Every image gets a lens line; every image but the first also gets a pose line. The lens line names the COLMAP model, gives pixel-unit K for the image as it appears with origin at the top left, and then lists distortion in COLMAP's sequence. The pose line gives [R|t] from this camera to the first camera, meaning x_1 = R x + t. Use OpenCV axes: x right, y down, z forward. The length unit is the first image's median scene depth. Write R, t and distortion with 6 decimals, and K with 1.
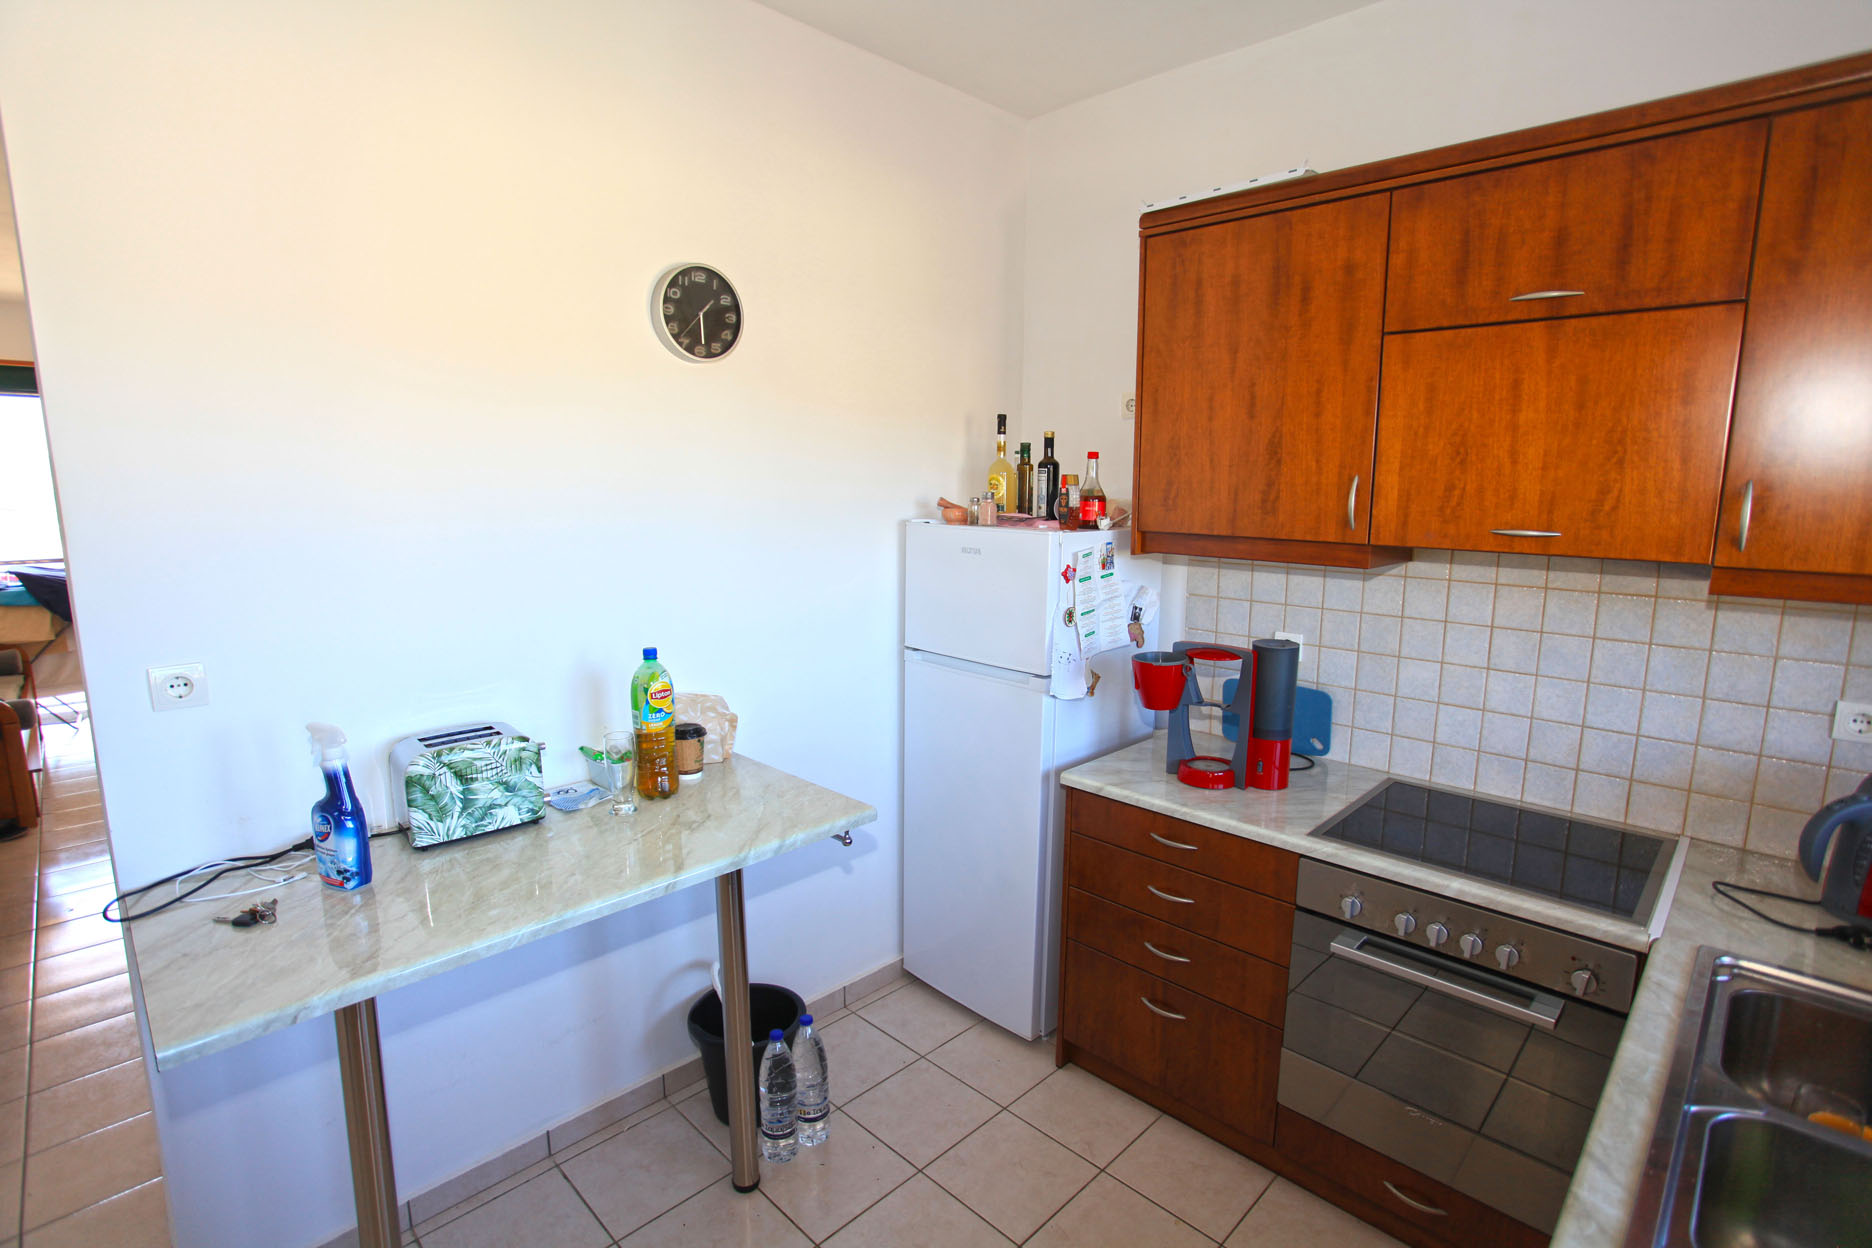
lens RADIAL K [[909.7, 0, 936.0], [0, 909.7, 624.0], [0, 0, 1]] dist [-0.068574, 0.034249]
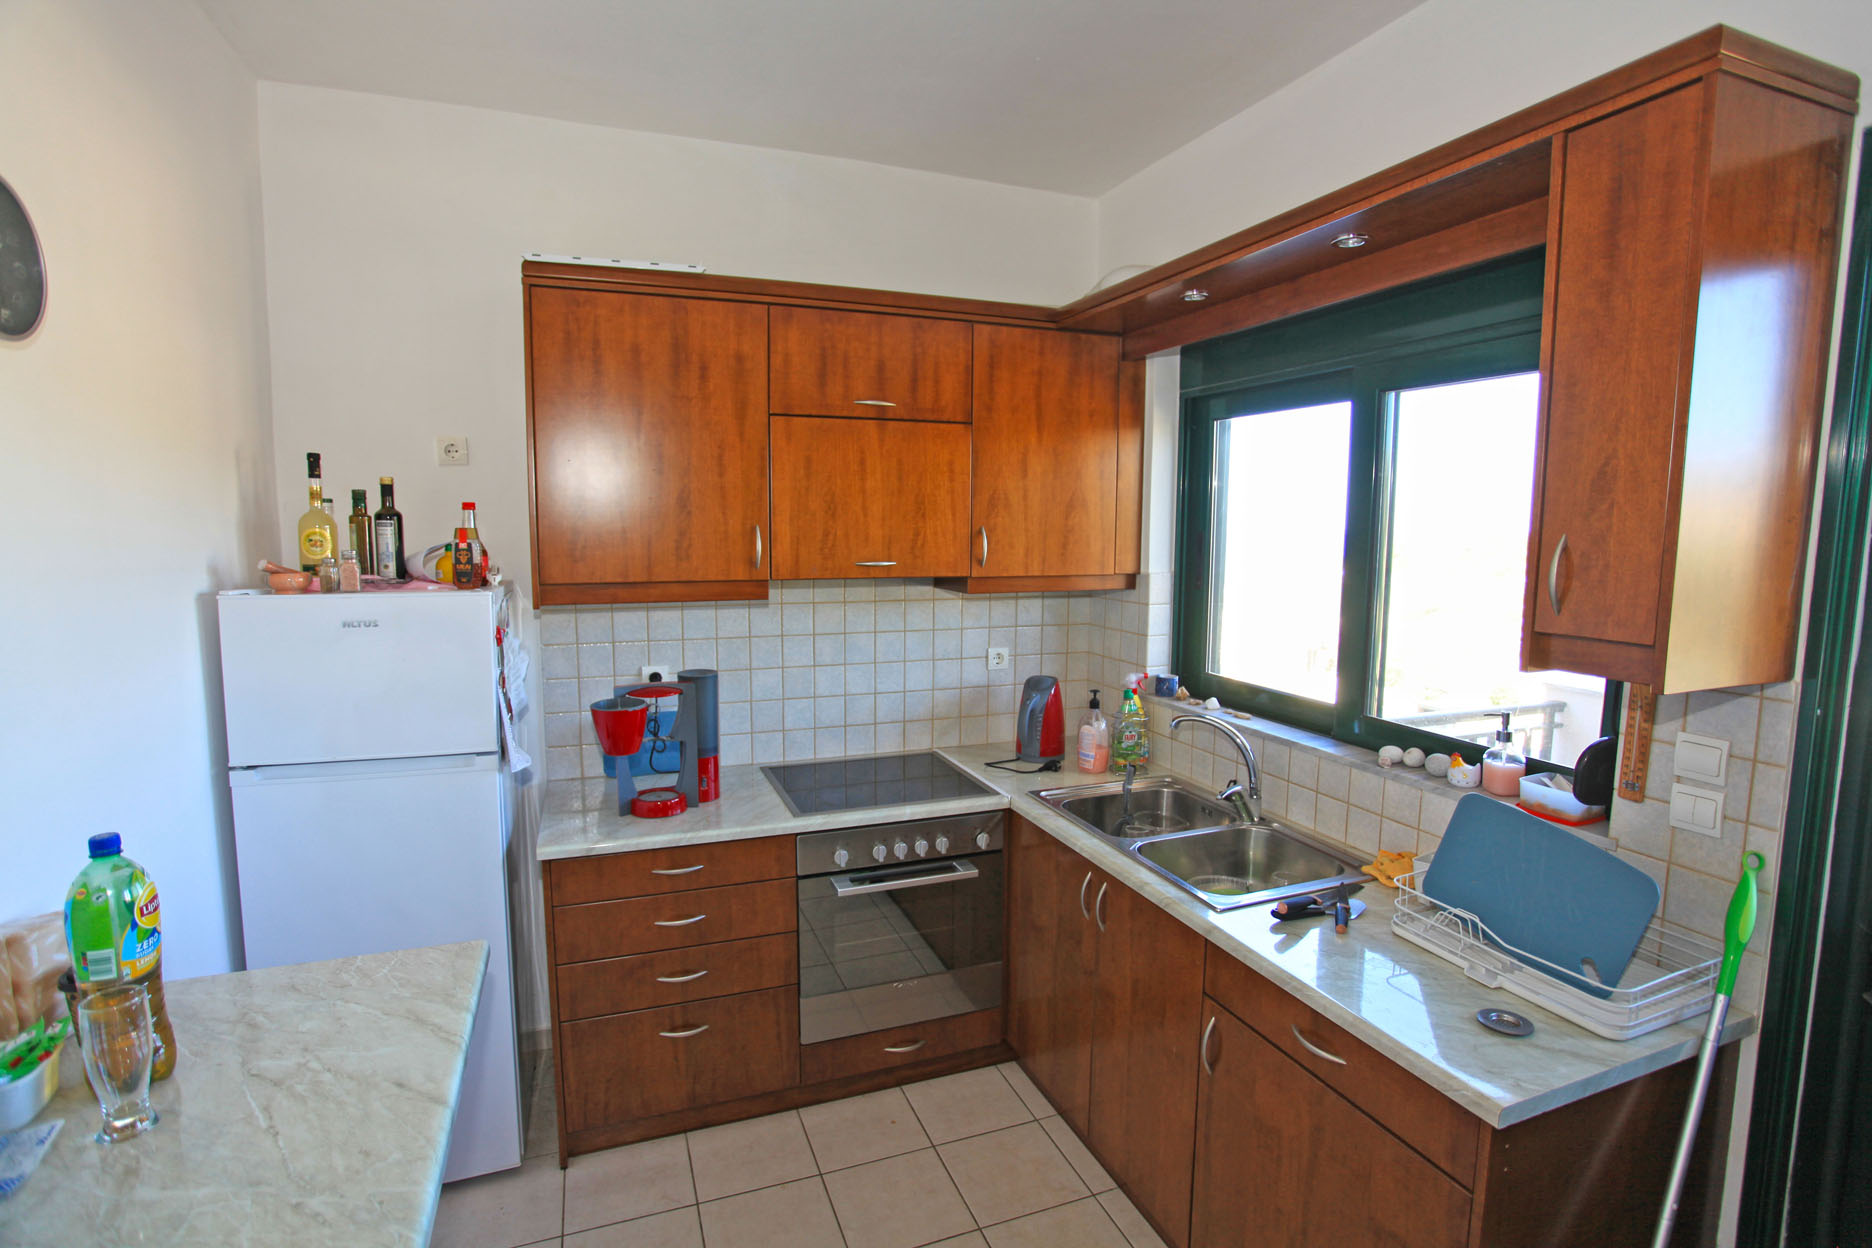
lens RADIAL K [[909.7, 0, 936.0], [0, 909.7, 624.0], [0, 0, 1]] dist [-0.068574, 0.034249]
pose [[0.414753, -0.103547, 0.904023, -0.585147], [0.144933, 0.988338, 0.046712, -0.054537], [-0.898318, 0.111649, 0.424923, 0.265734]]
